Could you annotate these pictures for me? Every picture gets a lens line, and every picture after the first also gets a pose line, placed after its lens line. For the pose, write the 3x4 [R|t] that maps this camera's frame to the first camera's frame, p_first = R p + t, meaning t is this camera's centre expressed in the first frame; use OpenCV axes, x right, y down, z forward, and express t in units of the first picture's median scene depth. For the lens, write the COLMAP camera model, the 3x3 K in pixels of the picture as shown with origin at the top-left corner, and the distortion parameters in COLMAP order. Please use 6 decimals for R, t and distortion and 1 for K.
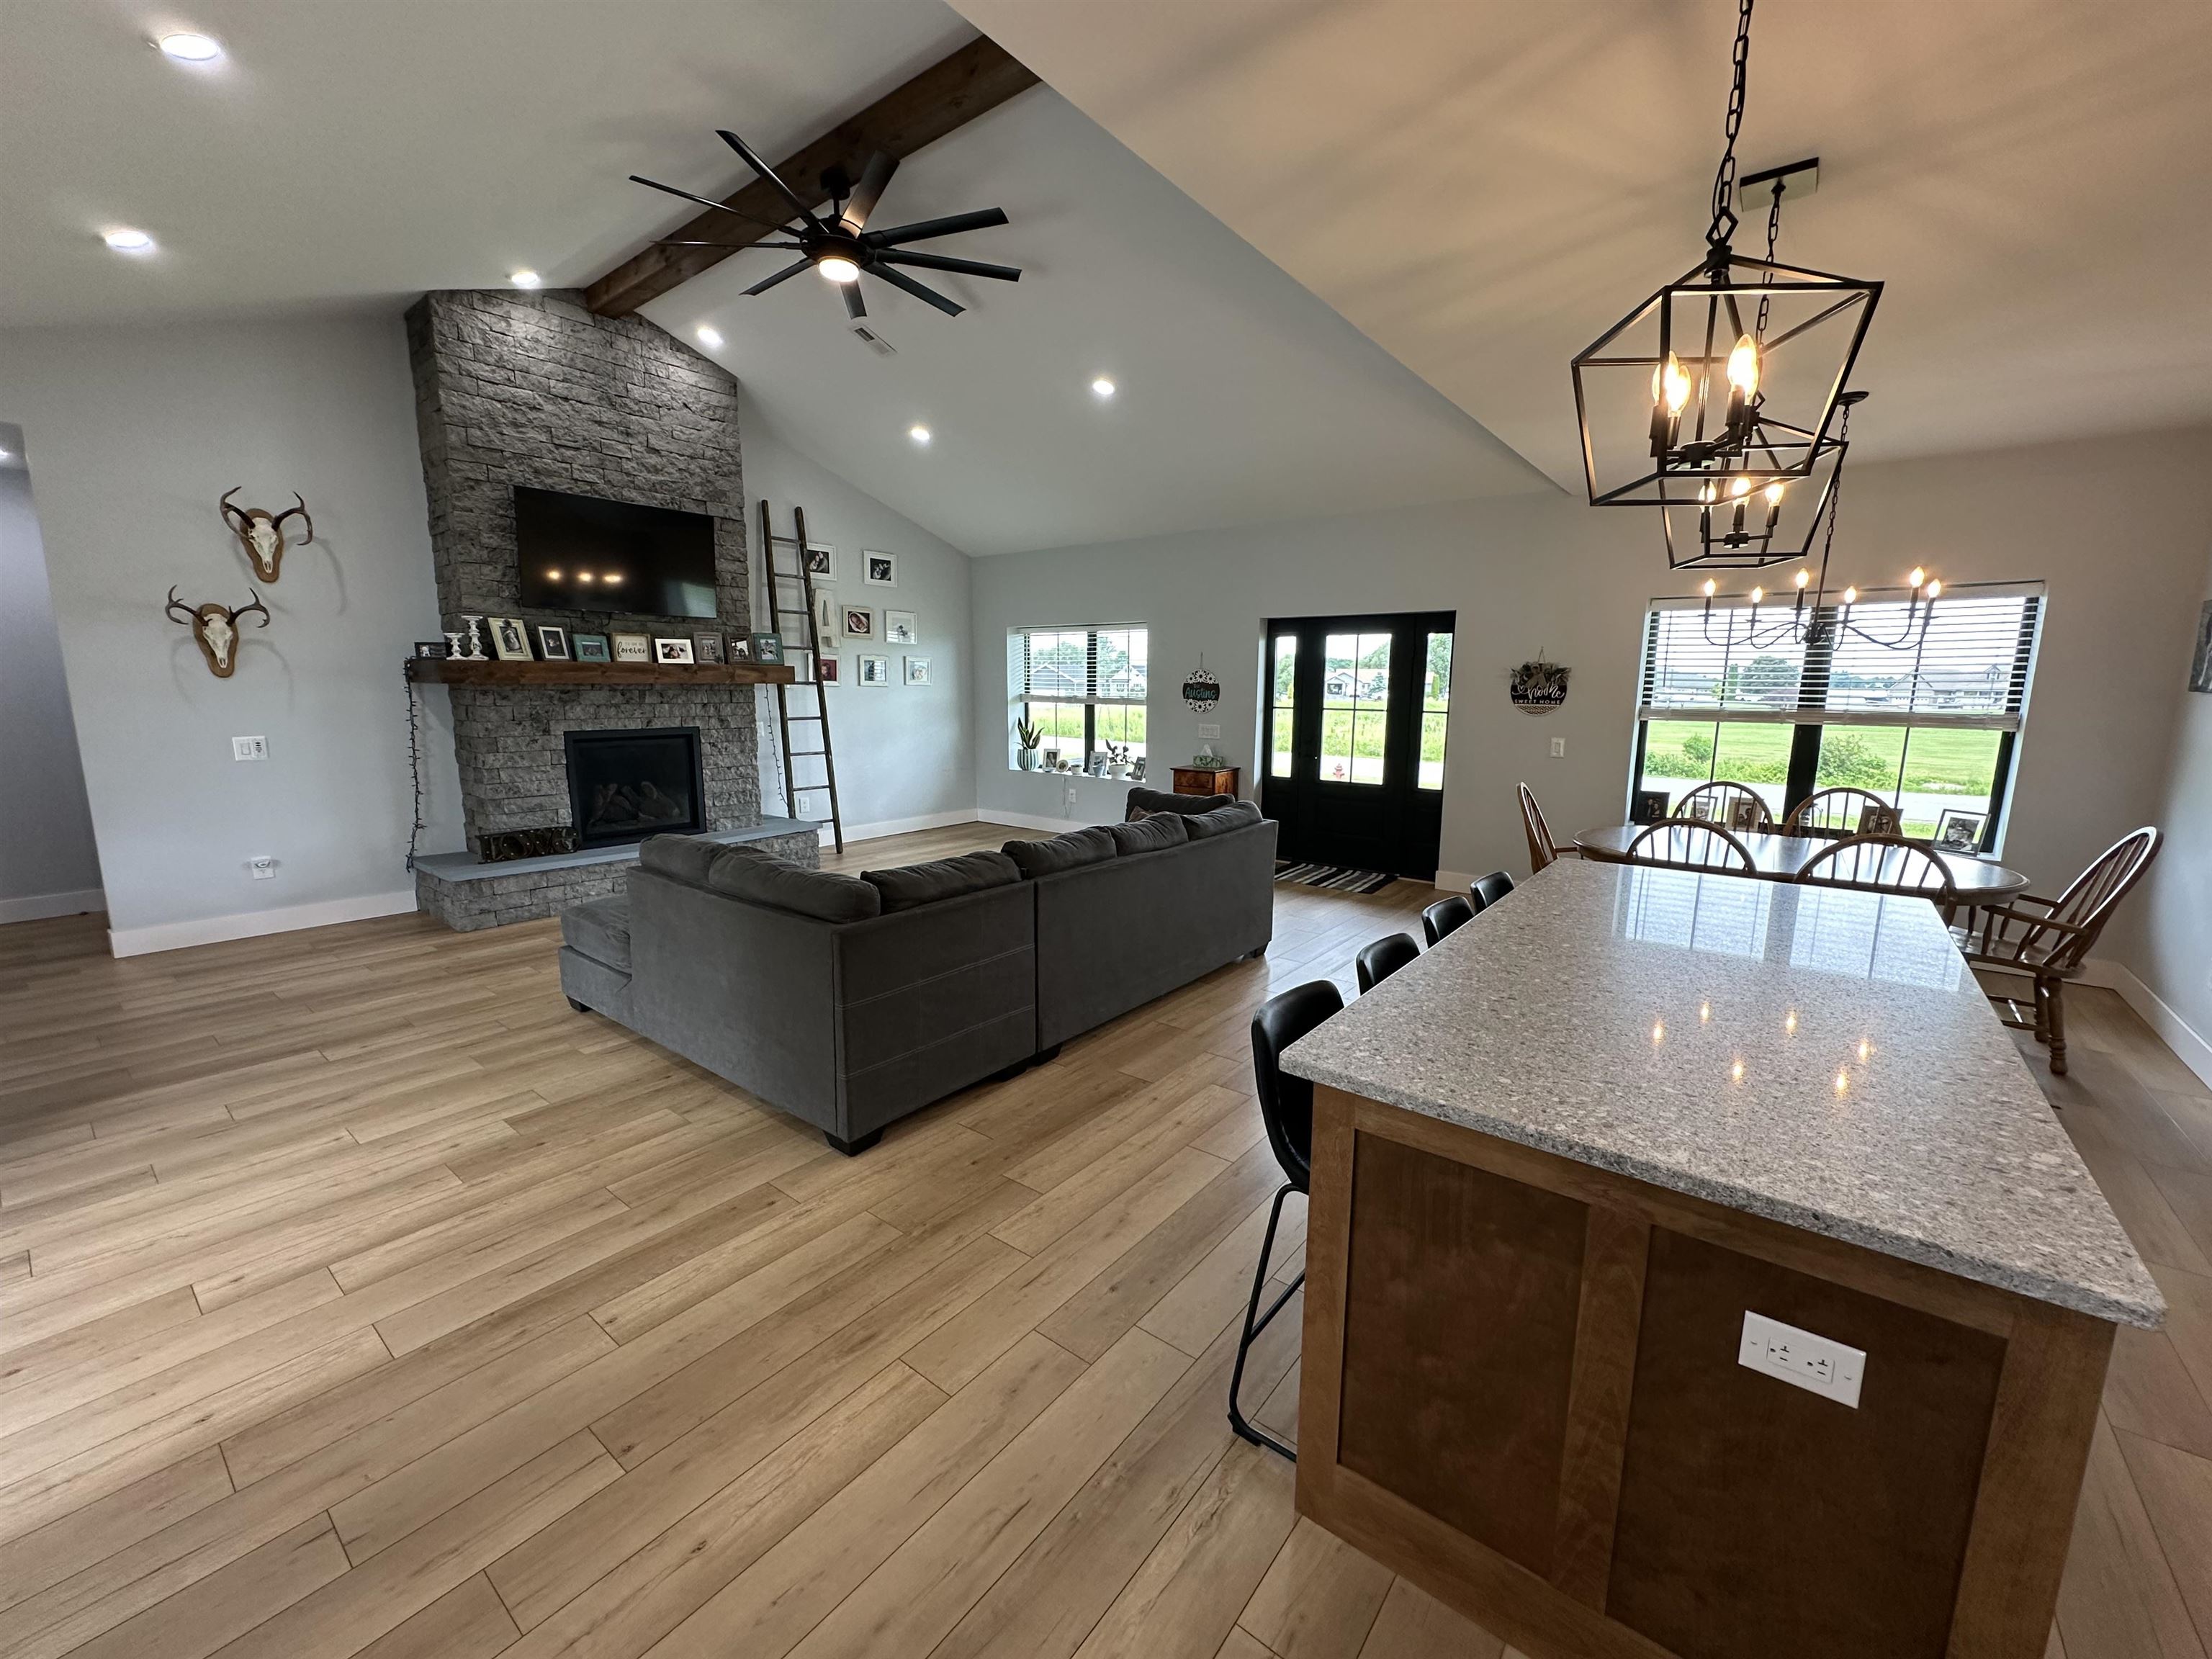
lens RADIAL K [[883.1, 0, 1106.6], [0, 883.1, 829.2], [0, 0, 1]] dist [-0.000144, 0.000162]
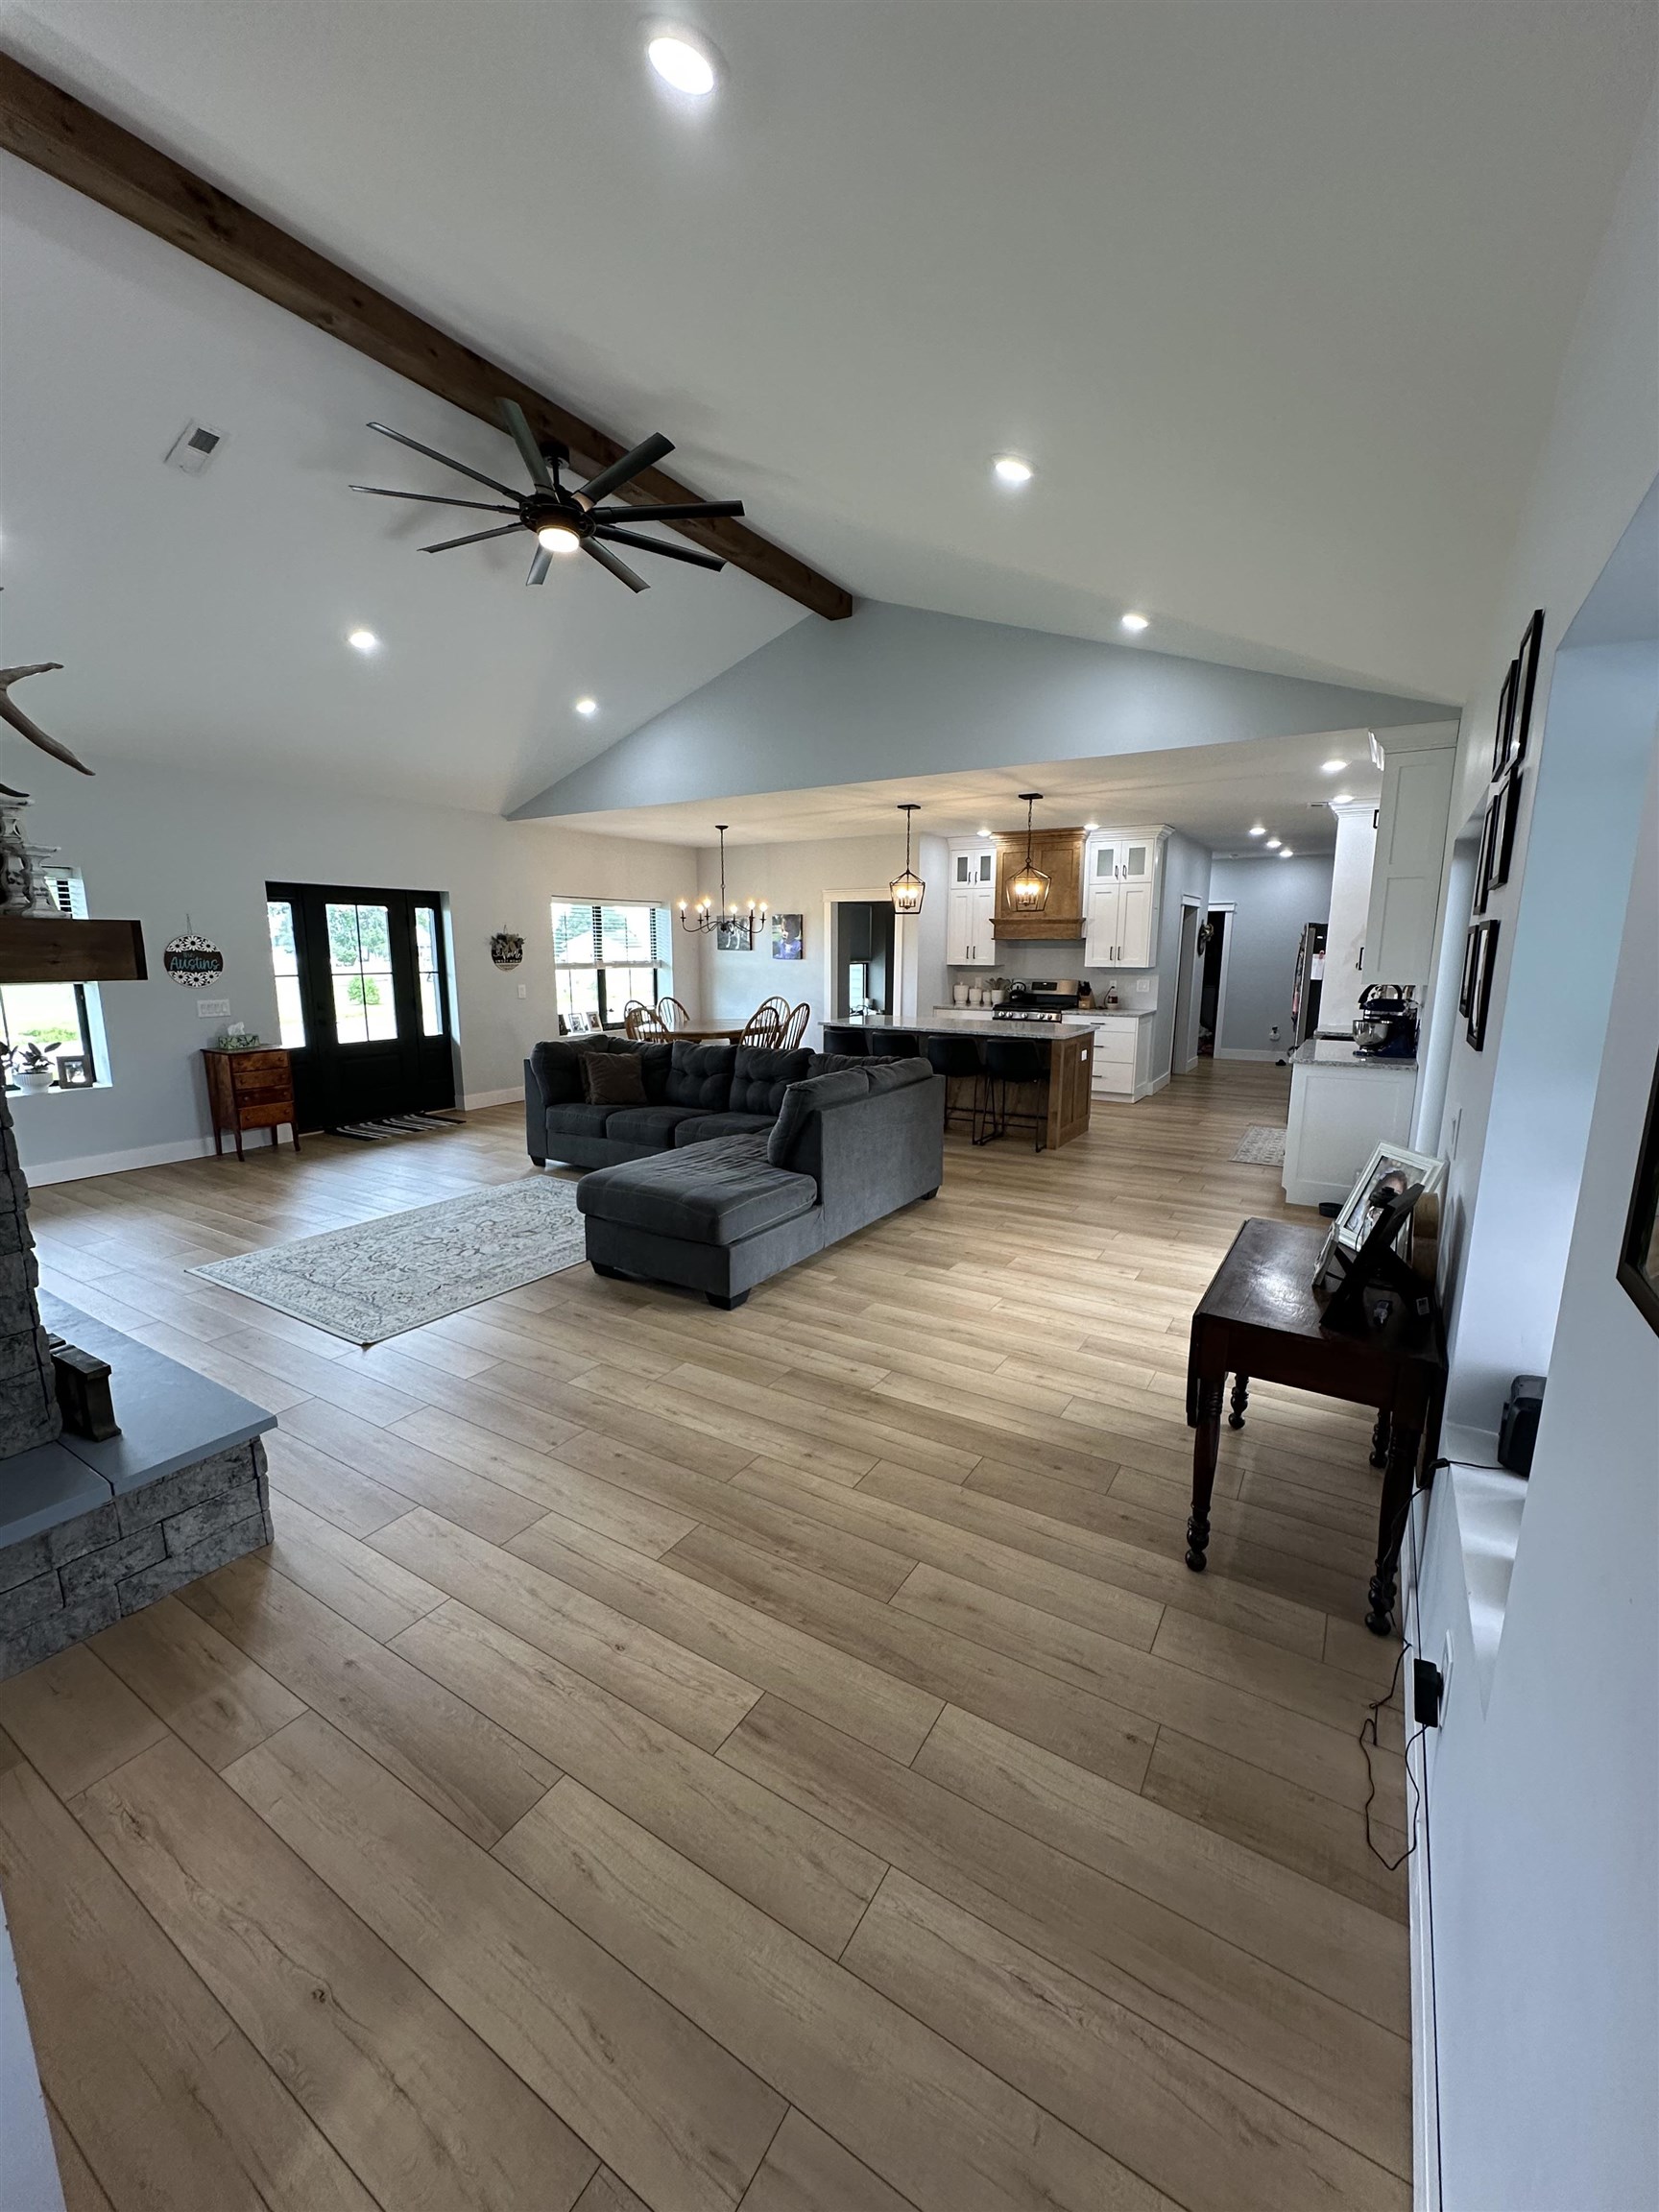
lens RADIAL K [[883.1, 0, 829.9], [0, 883.1, 1101.9], [0, 0, 1]] dist [-0.000144, 0.000162]
pose [[-0.106676, -0.180578, 0.977759, -1.081100], [0.162585, 0.966966, 0.196323, -0.127864], [-0.980911, 0.179912, -0.073792, 0.675011]]
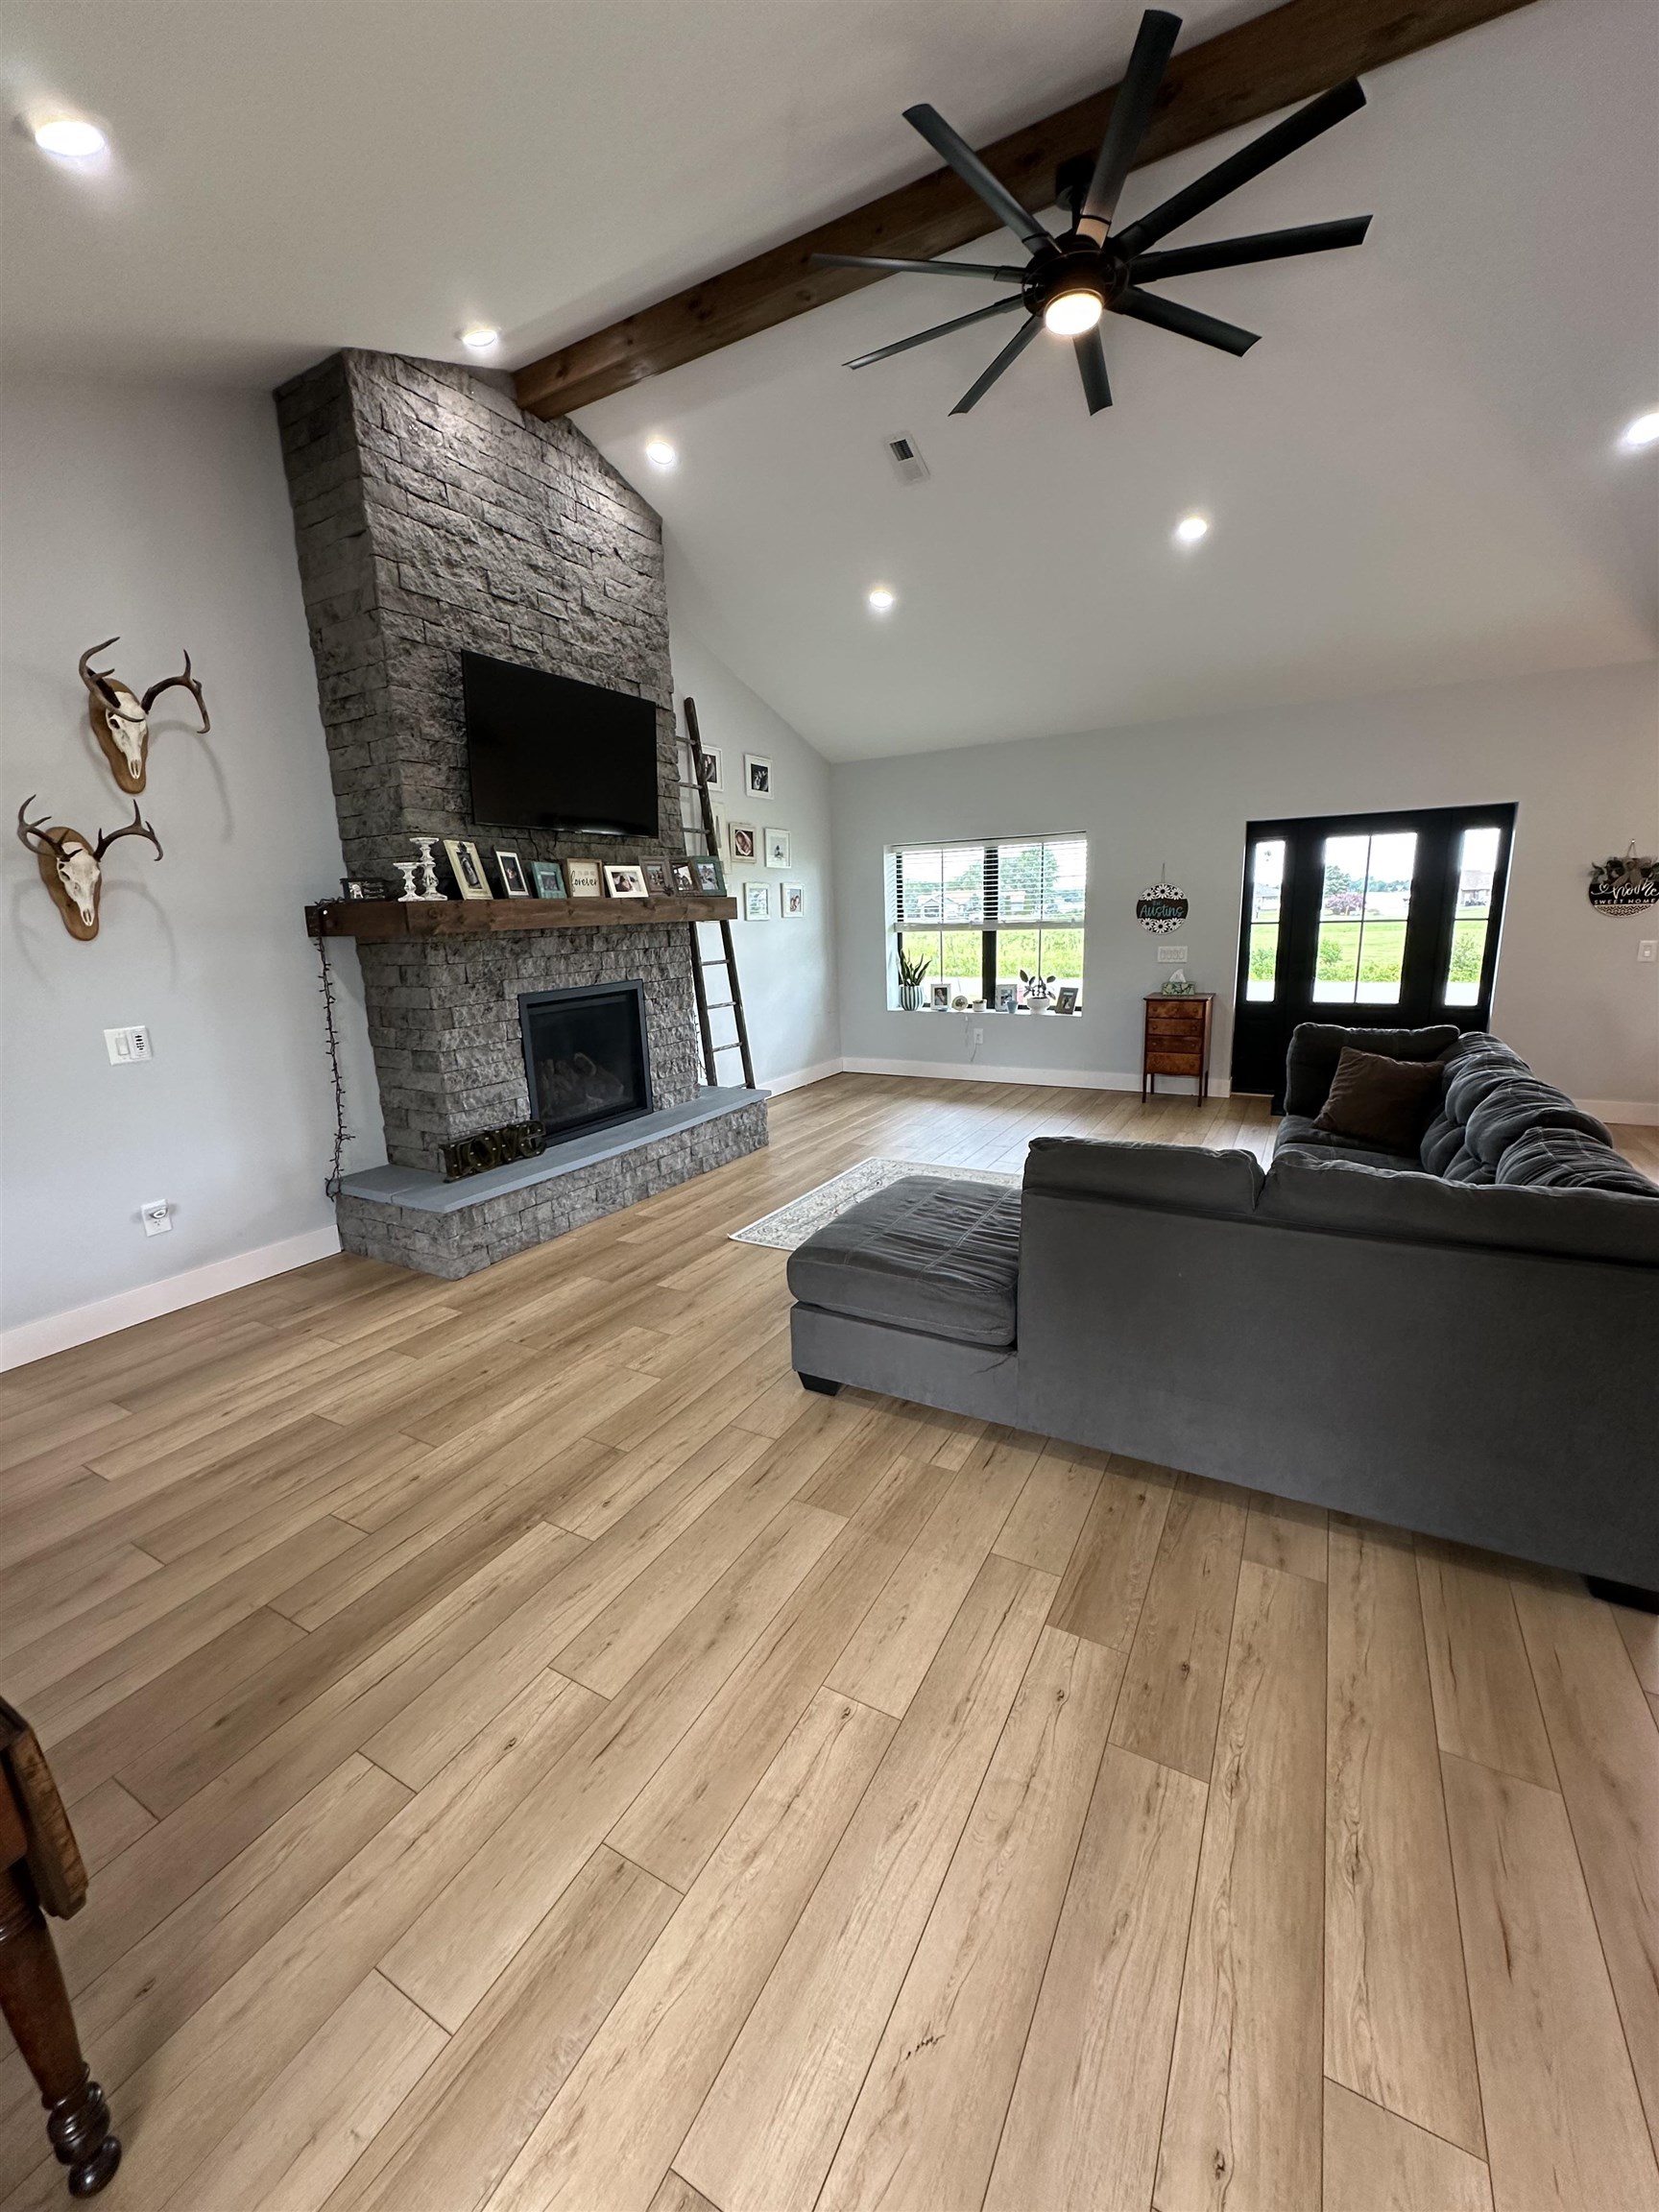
lens RADIAL K [[883.1, 0, 829.8], [0, 883.1, 1104.1], [0, 0, 1]] dist [-0.000144, 0.000162]
pose [[0.987225, -0.073060, 0.141593, -0.486602], [0.066051, 0.996376, 0.053592, -0.042710], [-0.144995, -0.043556, 0.988473, 0.231009]]
